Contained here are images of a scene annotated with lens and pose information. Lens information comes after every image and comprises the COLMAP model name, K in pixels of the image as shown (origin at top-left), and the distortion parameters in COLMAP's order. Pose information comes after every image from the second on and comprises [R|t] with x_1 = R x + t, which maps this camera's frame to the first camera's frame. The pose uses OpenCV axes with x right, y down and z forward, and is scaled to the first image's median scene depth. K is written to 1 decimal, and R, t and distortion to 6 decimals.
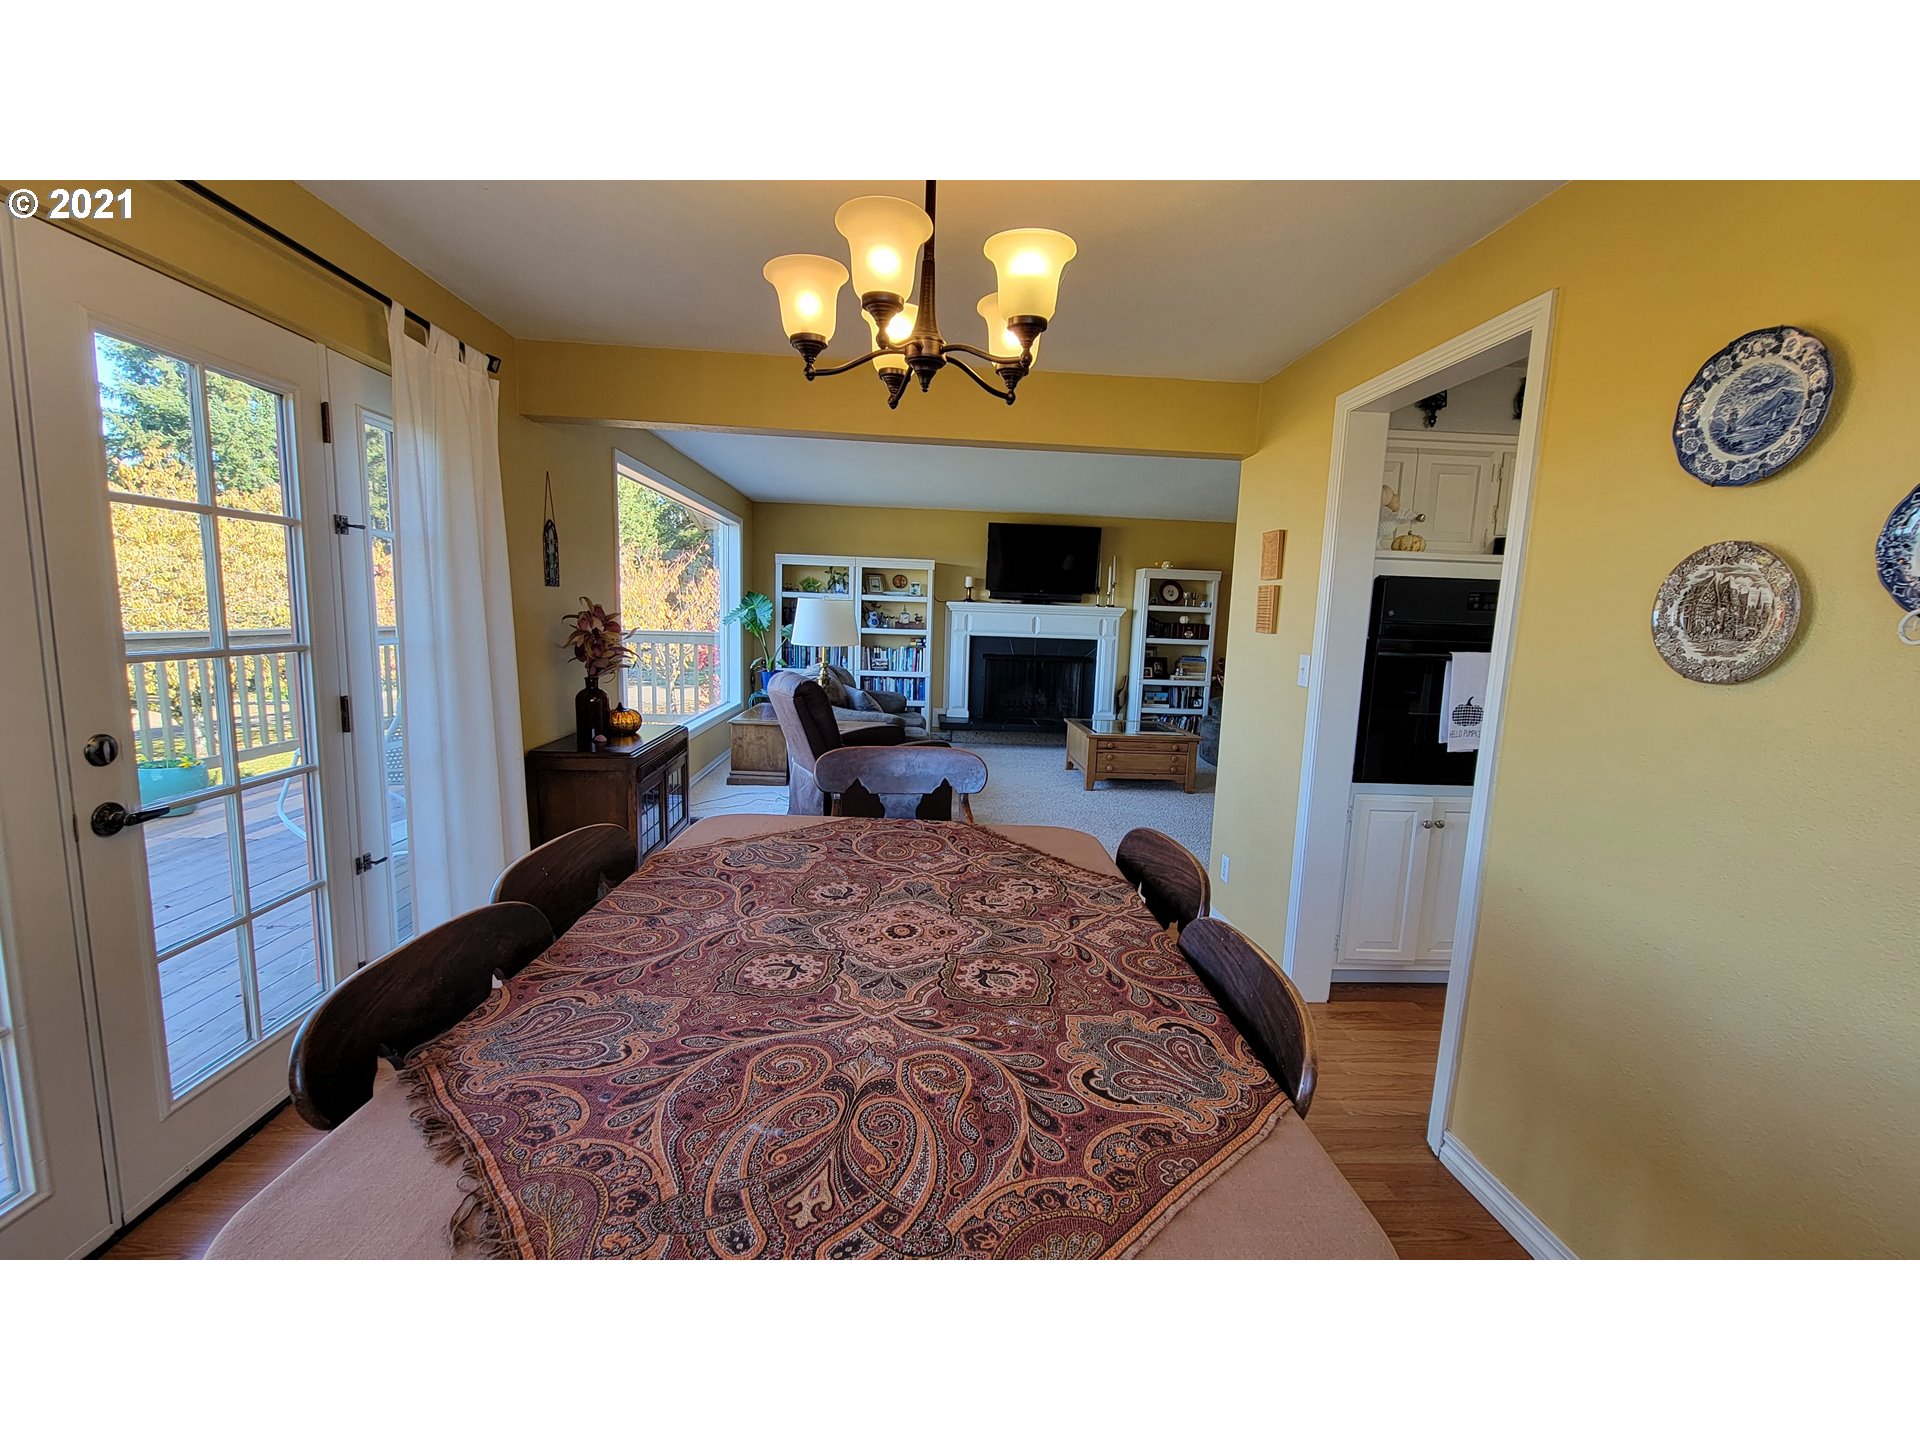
lens RADIAL K [[780.2, 0, 953.9], [0, 780.2, 713.9], [0, 0, 1]] dist [-0.001020, -0.000689]
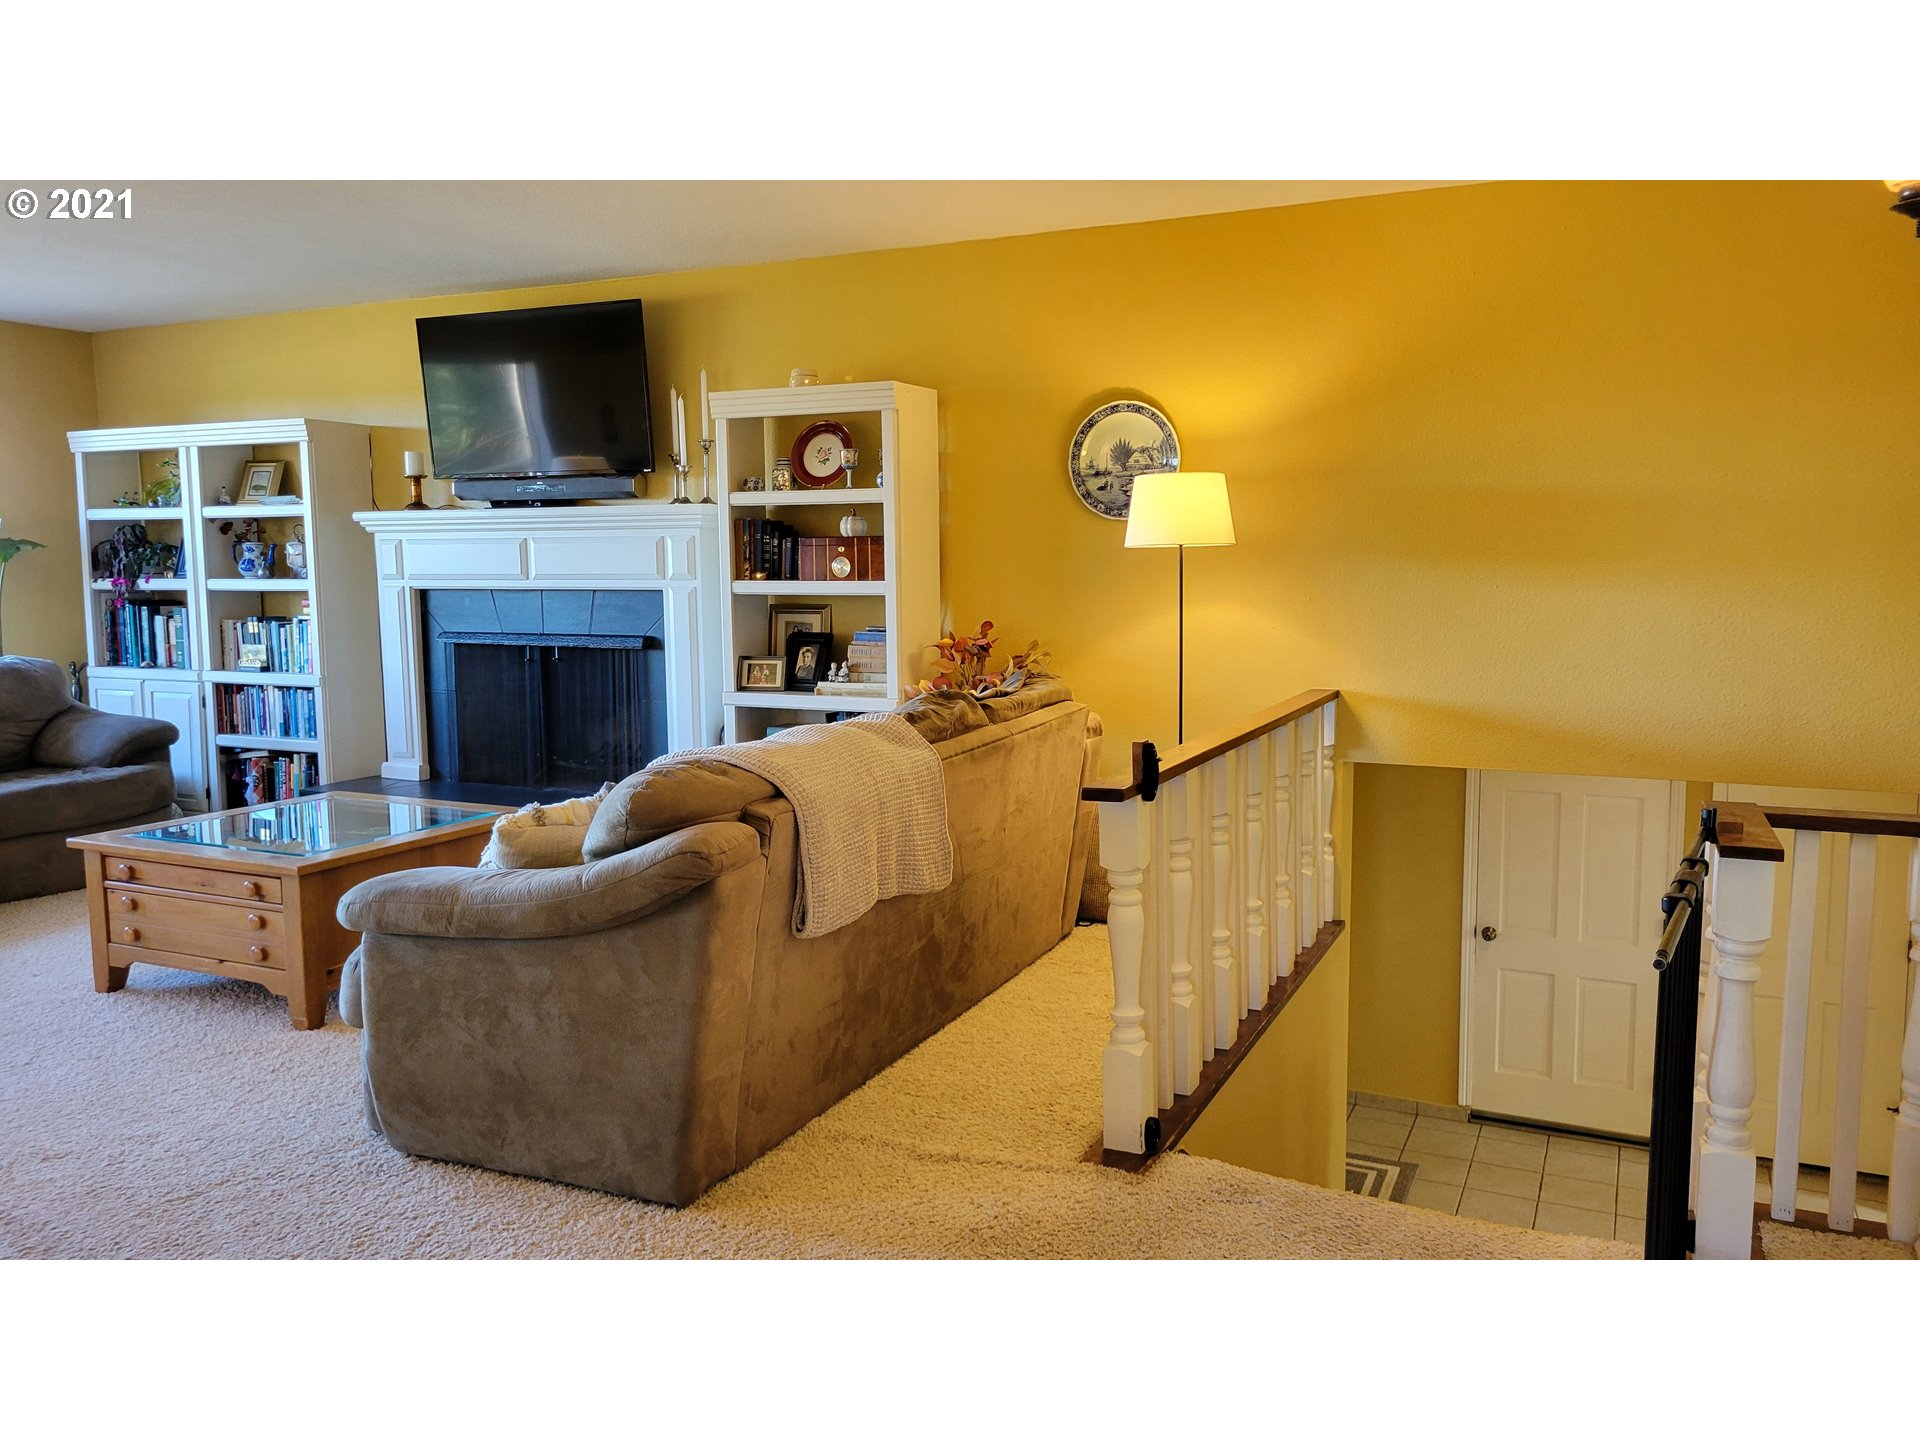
lens RADIAL K [[1444.6, 0, 960.6], [0, 1444.6, 719.2], [0, 0, 1]] dist [0.043460, -0.021804]
pose [[0.878807, 0.011372, -0.477043, 0.662781], [-0.023152, 0.999555, -0.018823, -0.021058], [0.476616, 0.027586, 0.878679, 0.445225]]
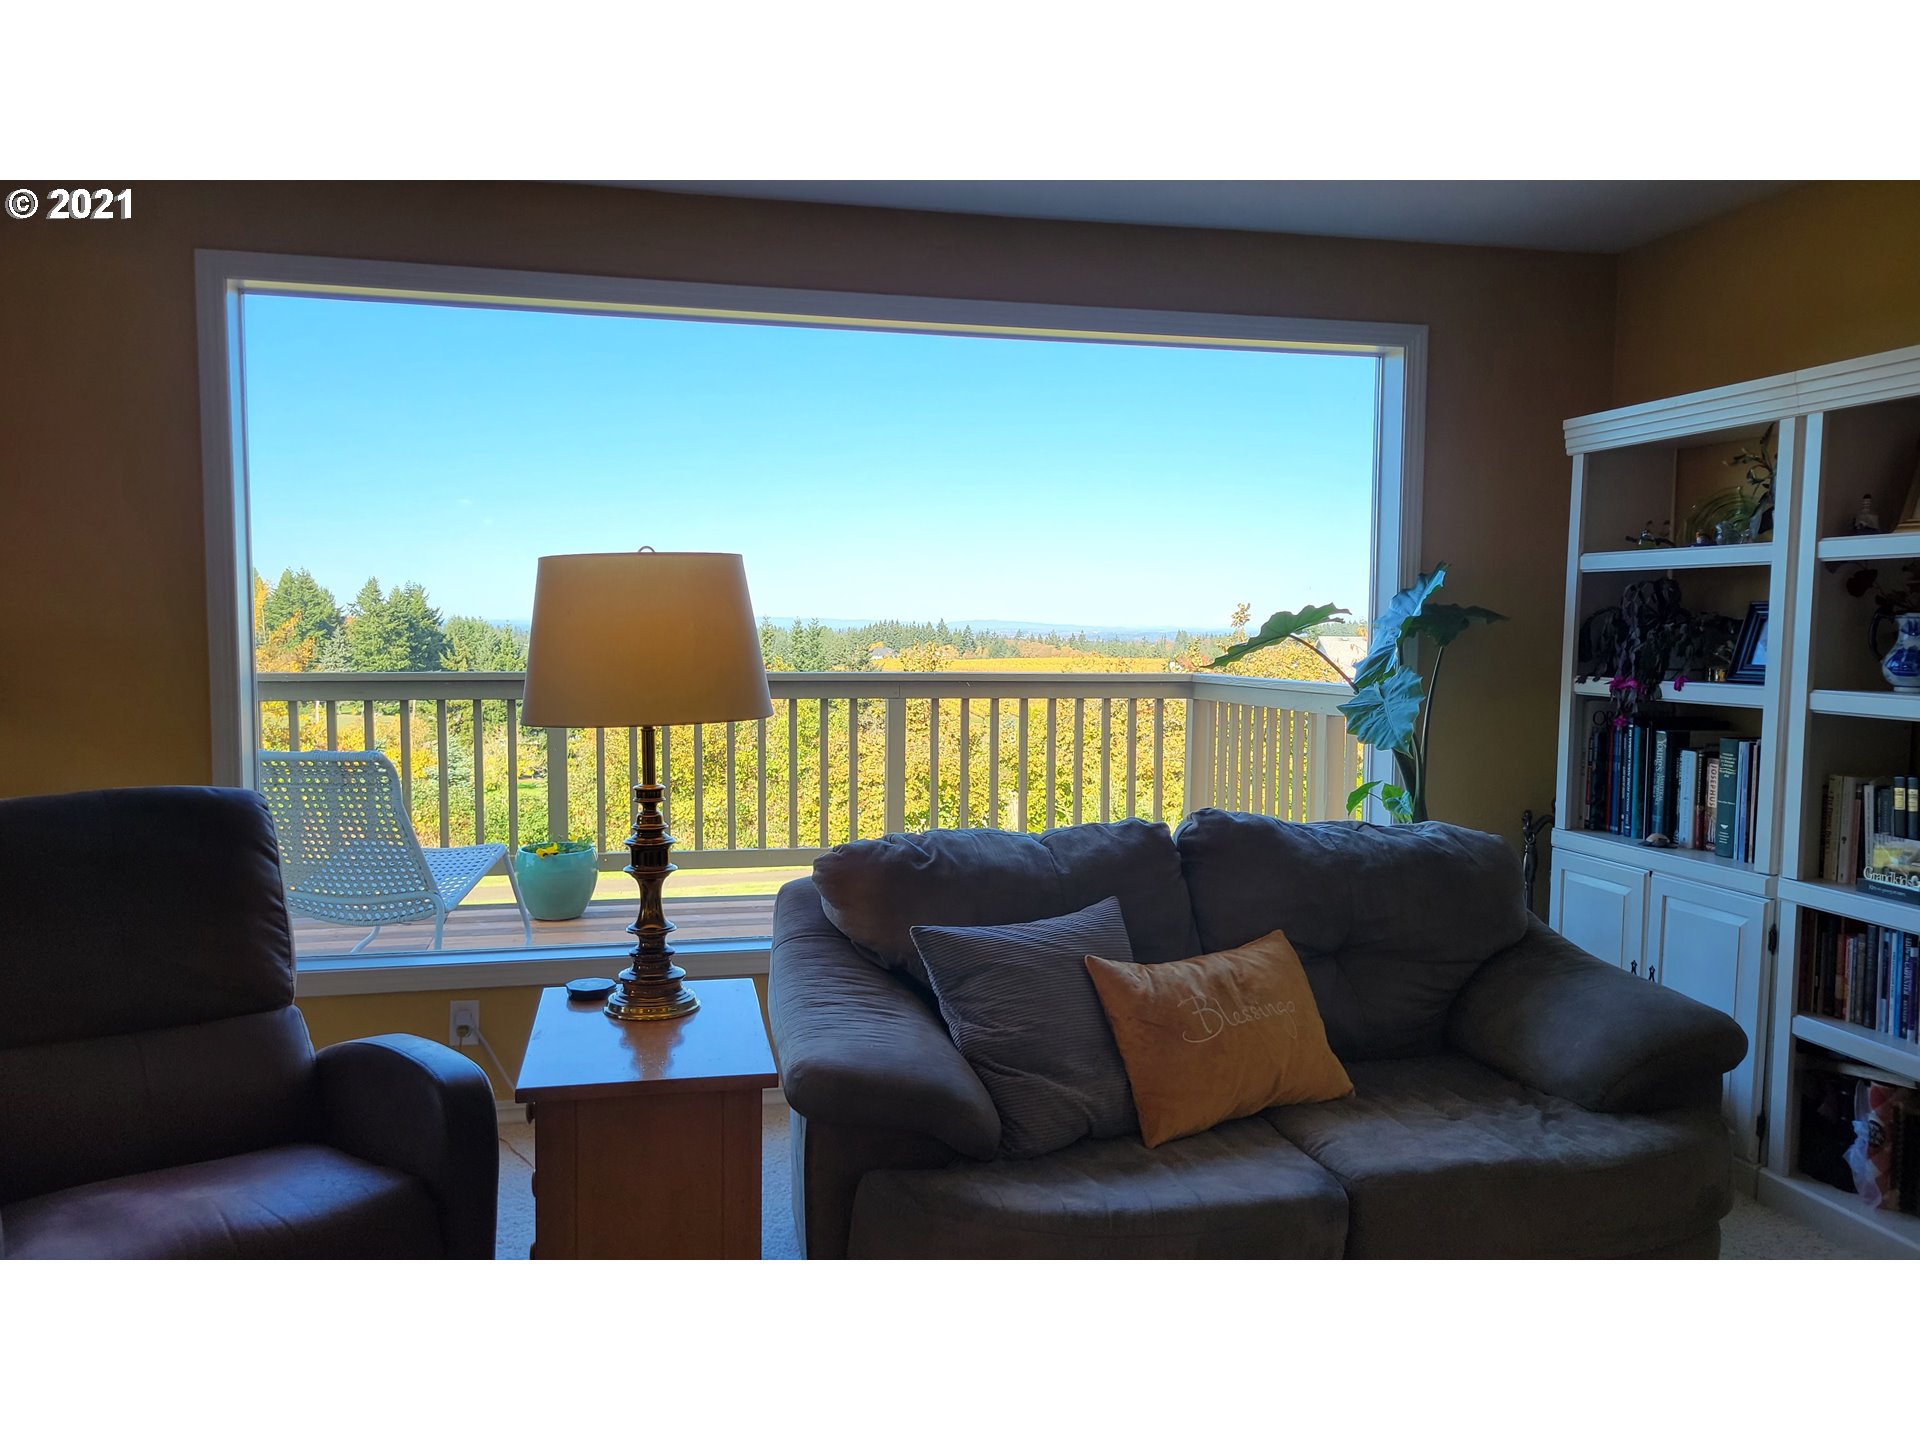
lens RADIAL K [[1444.6, 0, 956.3], [0, 1444.6, 720.0], [0, 0, 1]] dist [0.043460, -0.021804]
pose [[0.166585, 0.033862, -0.985446, 0.237578], [-0.126627, 0.991869, 0.012677, -0.074439], [0.977862, 0.122673, 0.169518, 0.677919]]
